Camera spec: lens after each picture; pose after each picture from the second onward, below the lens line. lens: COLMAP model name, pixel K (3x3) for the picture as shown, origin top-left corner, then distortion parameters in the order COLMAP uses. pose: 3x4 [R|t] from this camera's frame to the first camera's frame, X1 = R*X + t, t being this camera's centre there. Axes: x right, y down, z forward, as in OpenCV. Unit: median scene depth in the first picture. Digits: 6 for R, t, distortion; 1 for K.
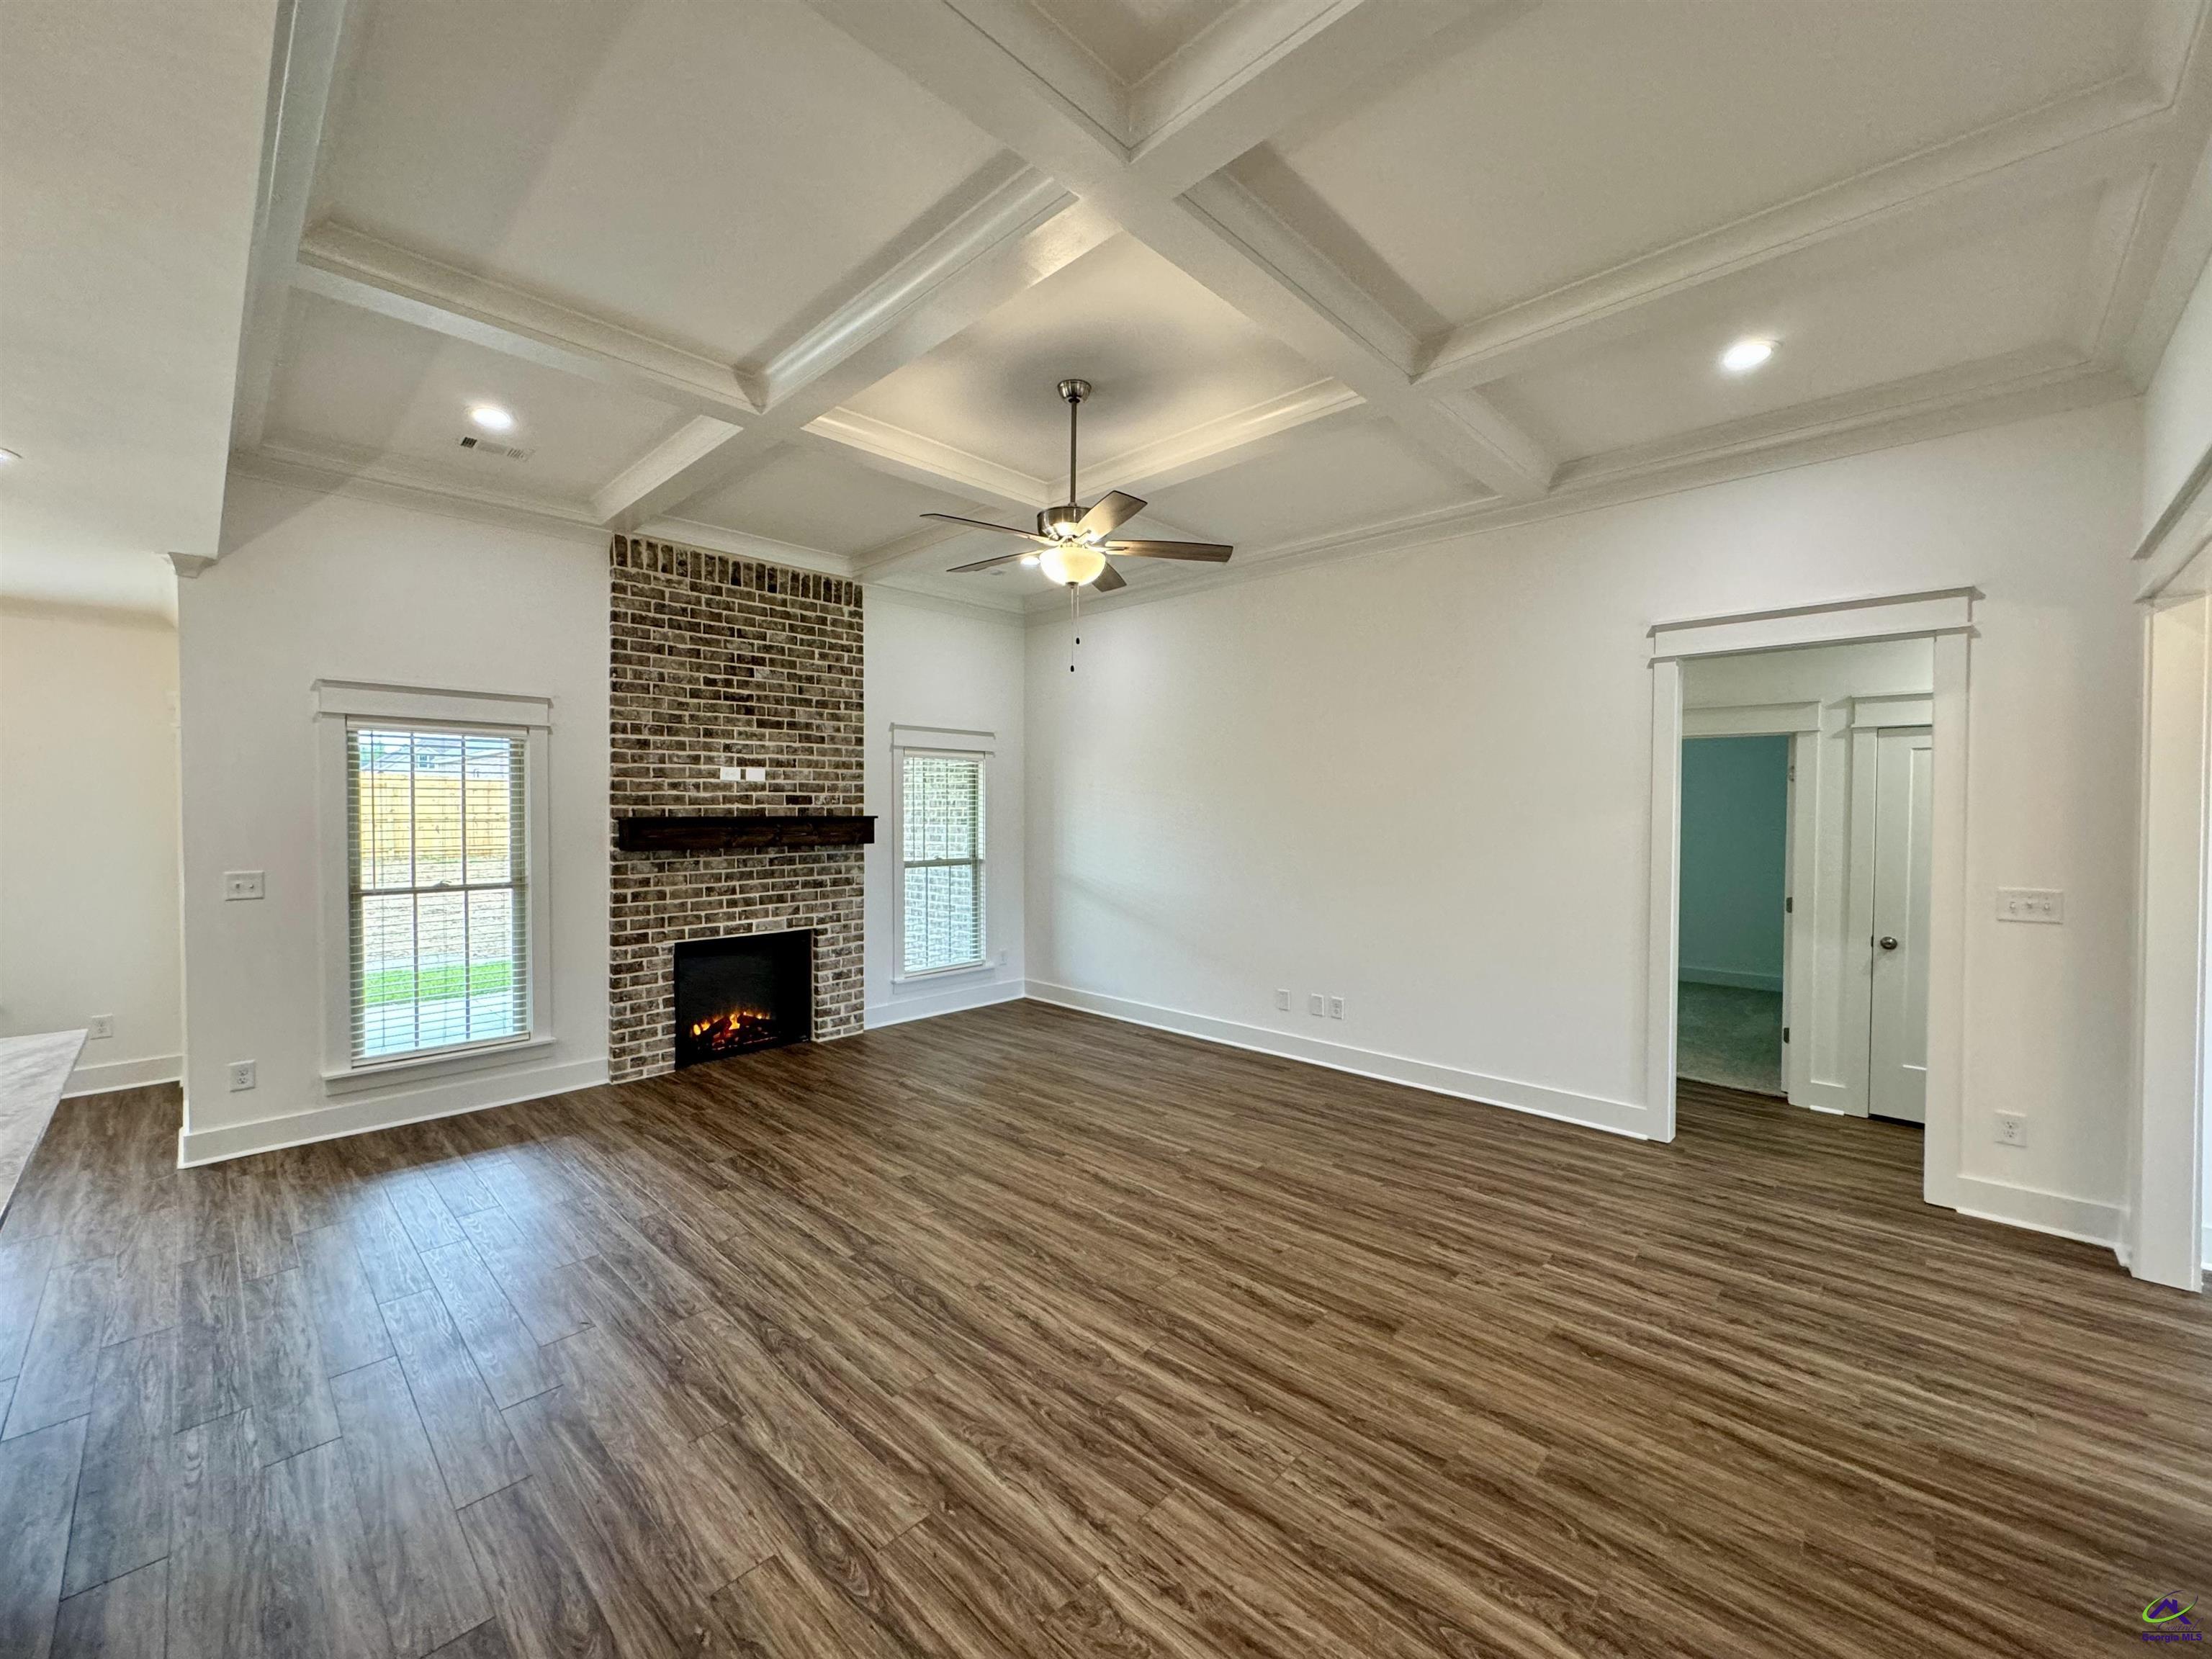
lens RADIAL K [[877.1, 0, 1105.3], [0, 877.1, 825.8], [0, 0, 1]] dist [-0.000582, 0.000351]
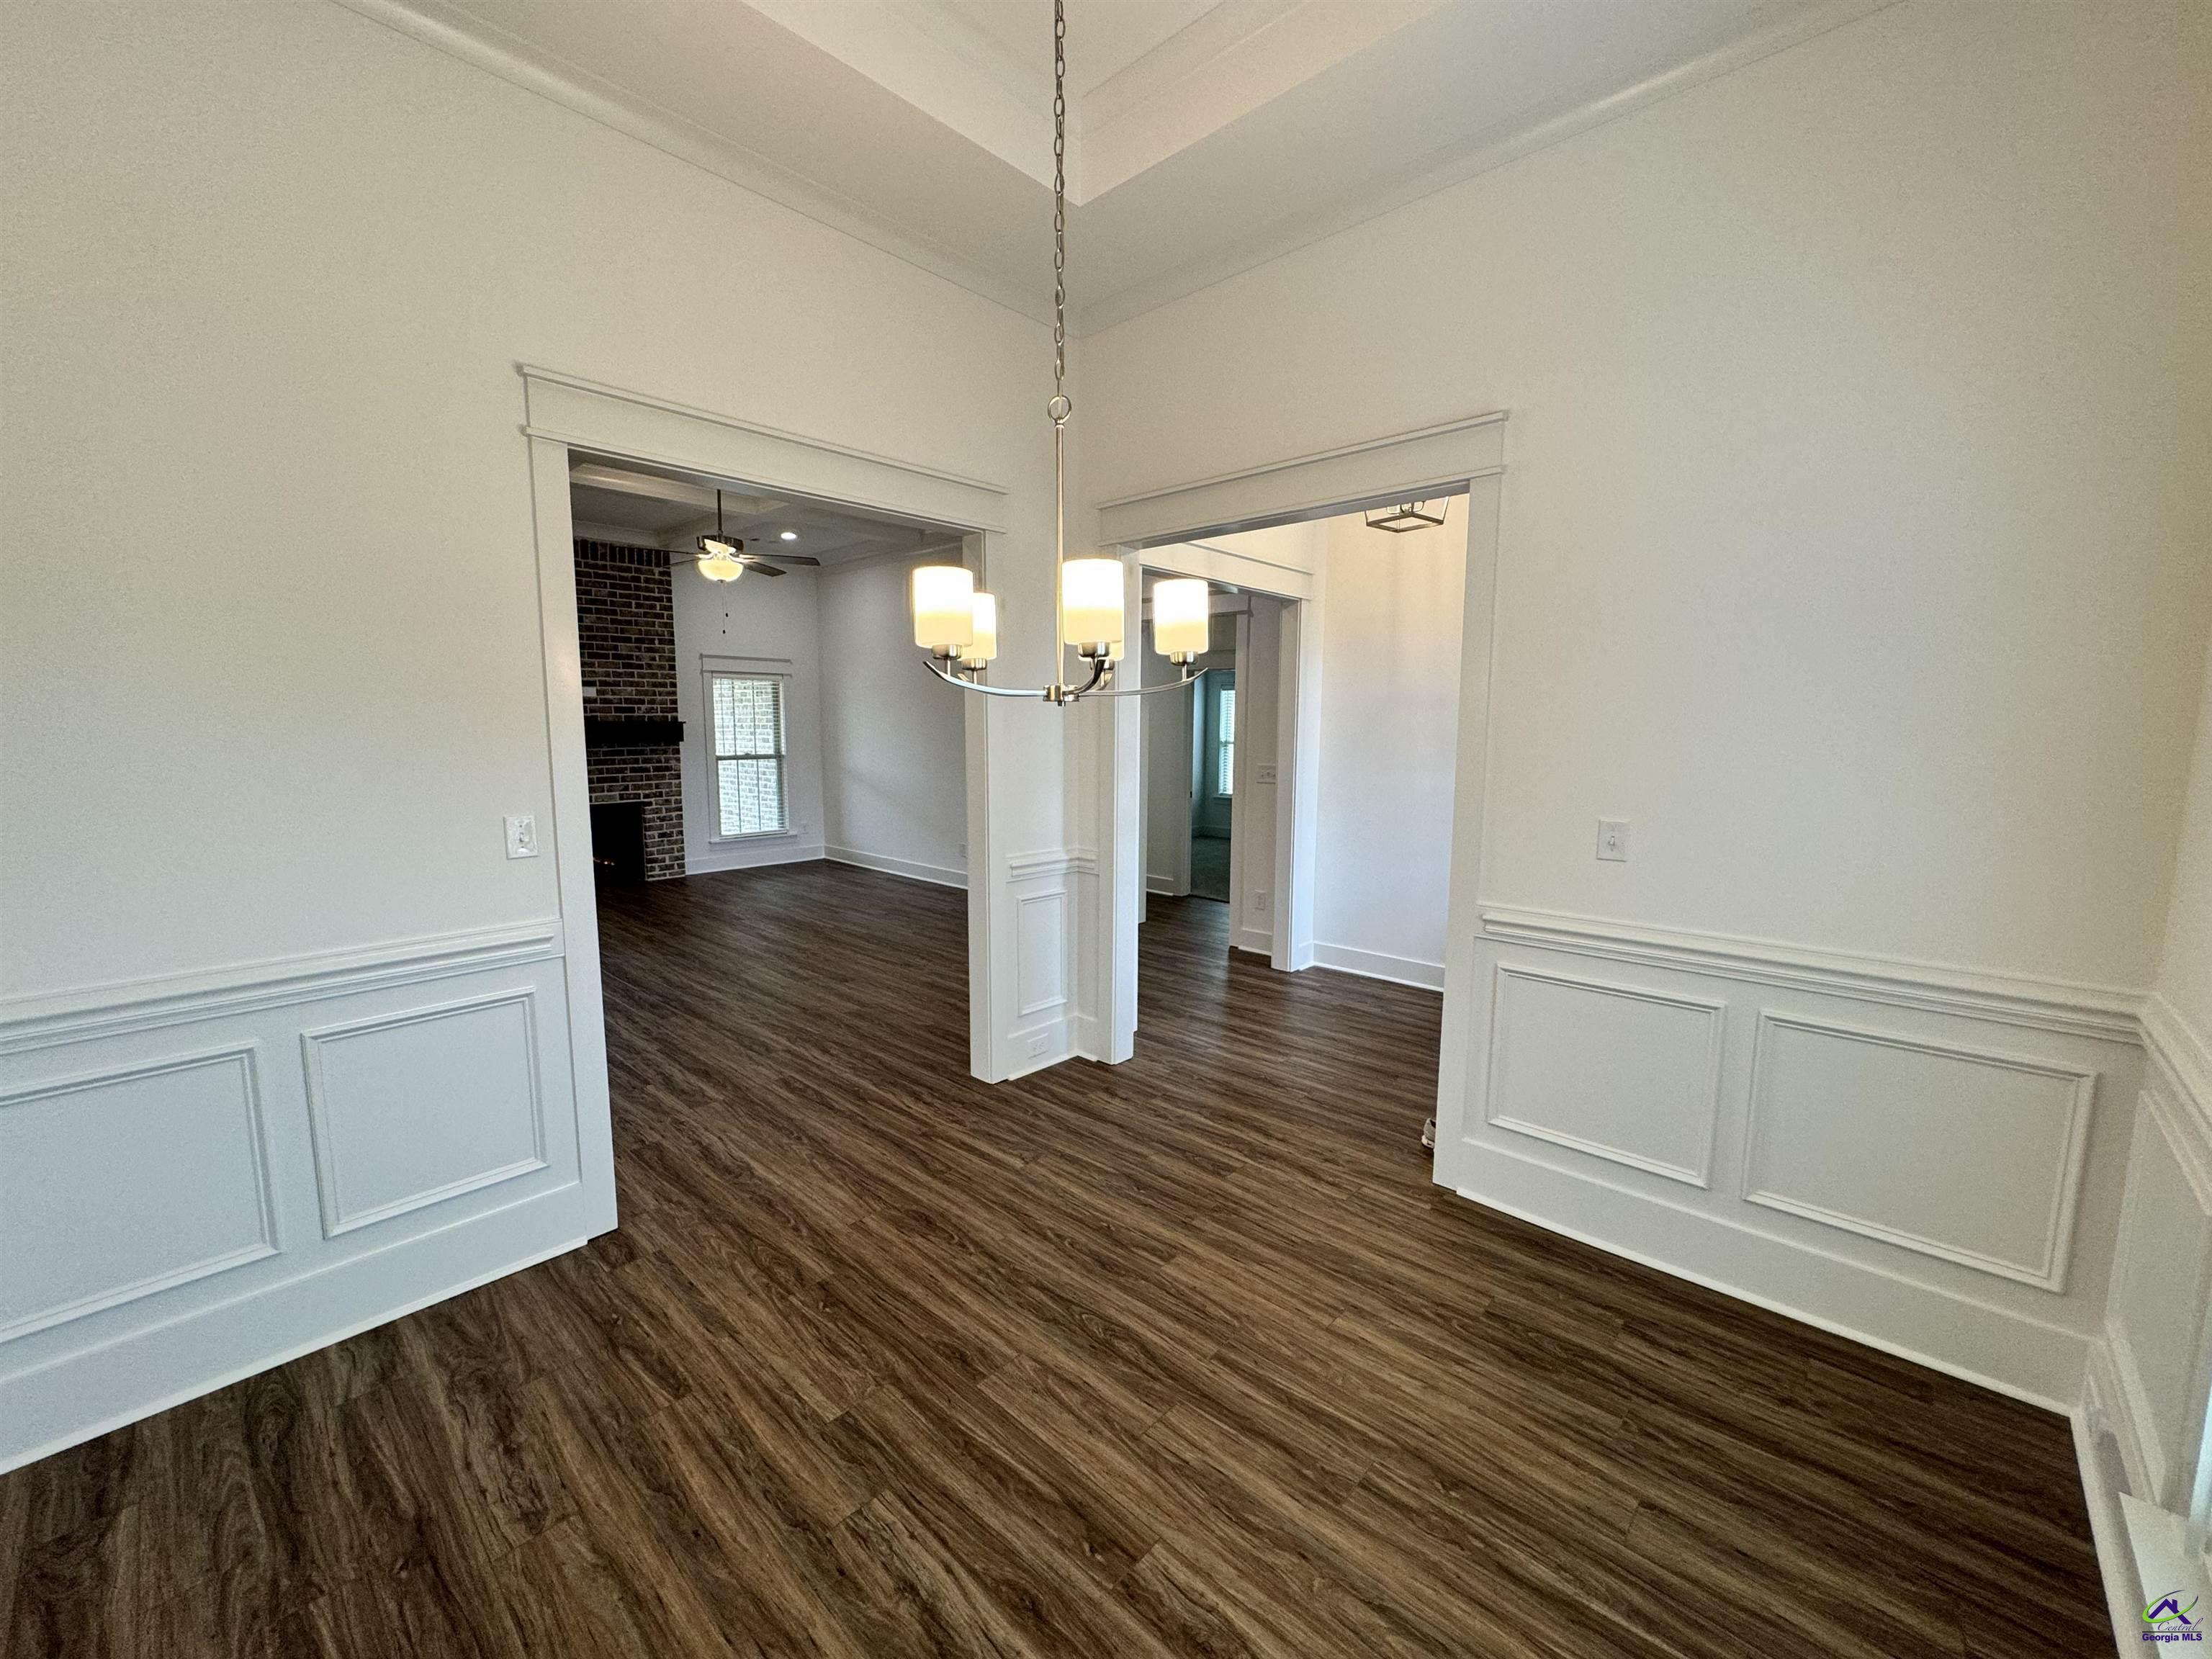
lens RADIAL K [[877.1, 0, 1105.3], [0, 877.1, 825.8], [0, 0, 1]] dist [-0.000582, 0.000351]
pose [[0.999889, 0.003444, 0.014486, 0.450841], [-0.004871, 0.995005, 0.099705, 0.012973], [-0.014070, -0.099765, 0.994912, -0.482516]]
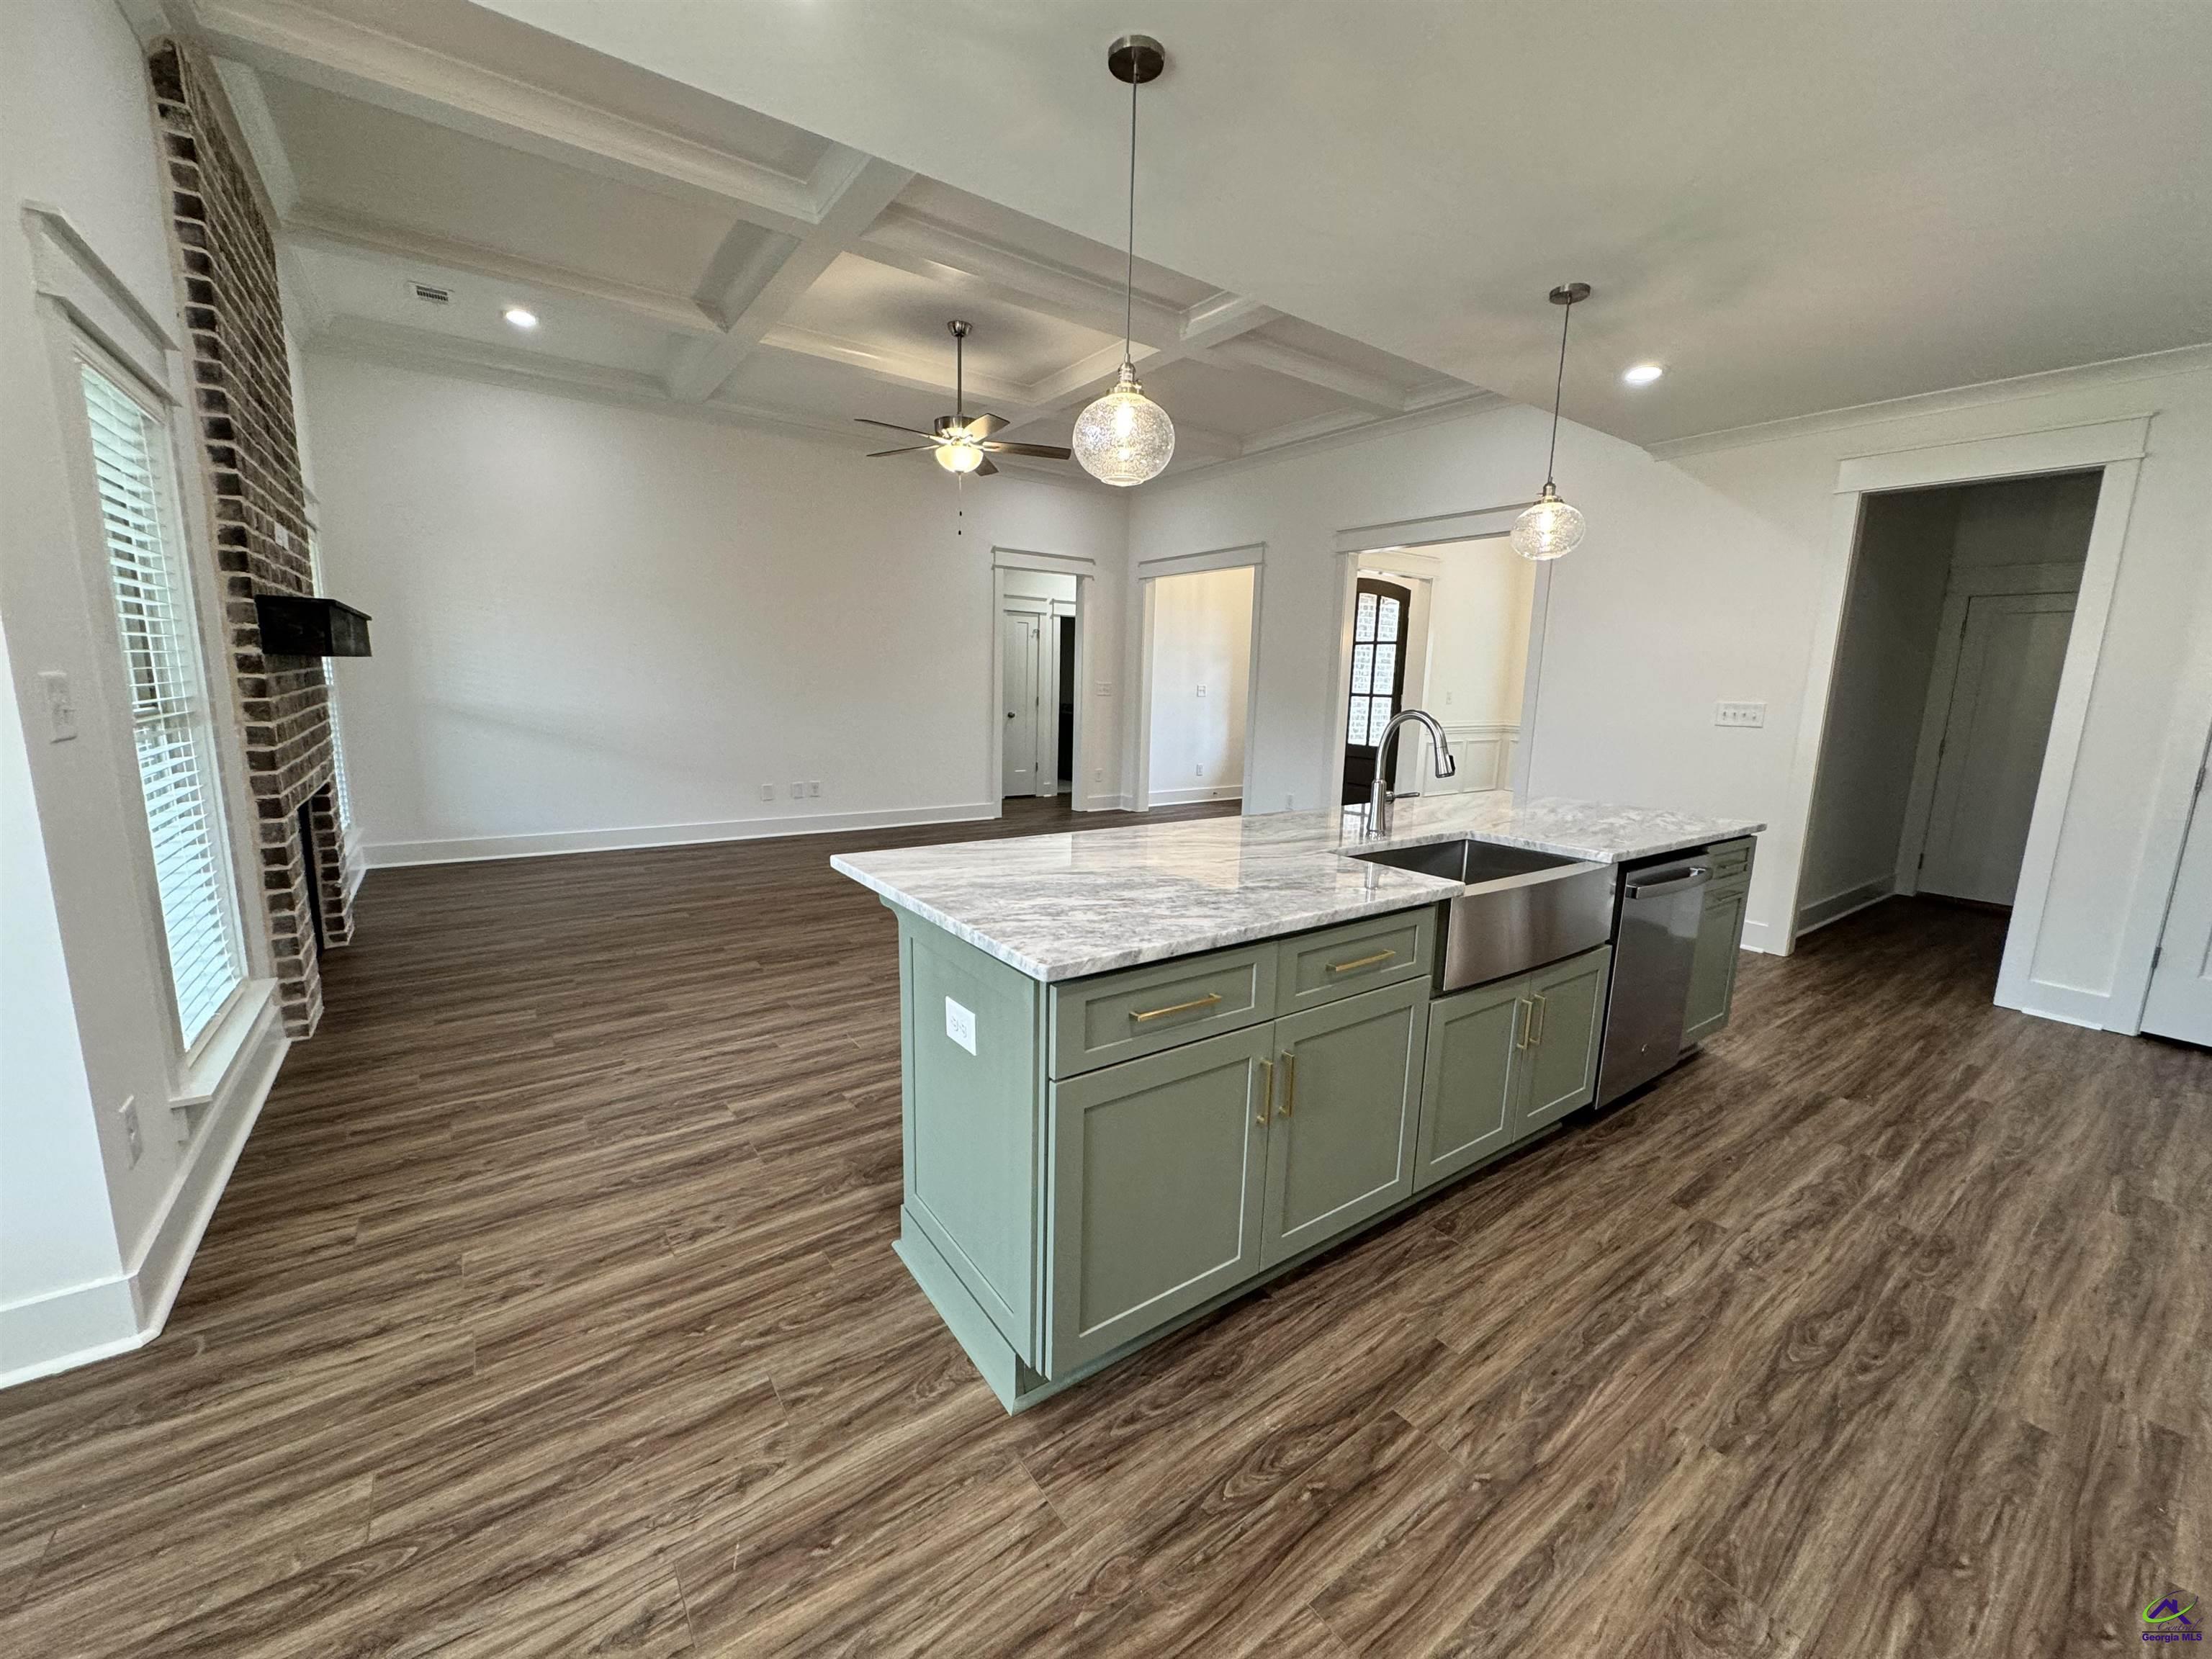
lens RADIAL K [[877.1, 0, 1105.3], [0, 877.1, 825.8], [0, 0, 1]] dist [-0.000582, 0.000351]
pose [[0.180843, -0.161377, 0.970182, -0.999644], [-0.007116, 0.986206, 0.165369, 0.038767], [-0.983486, -0.036810, 0.177200, 0.329942]]
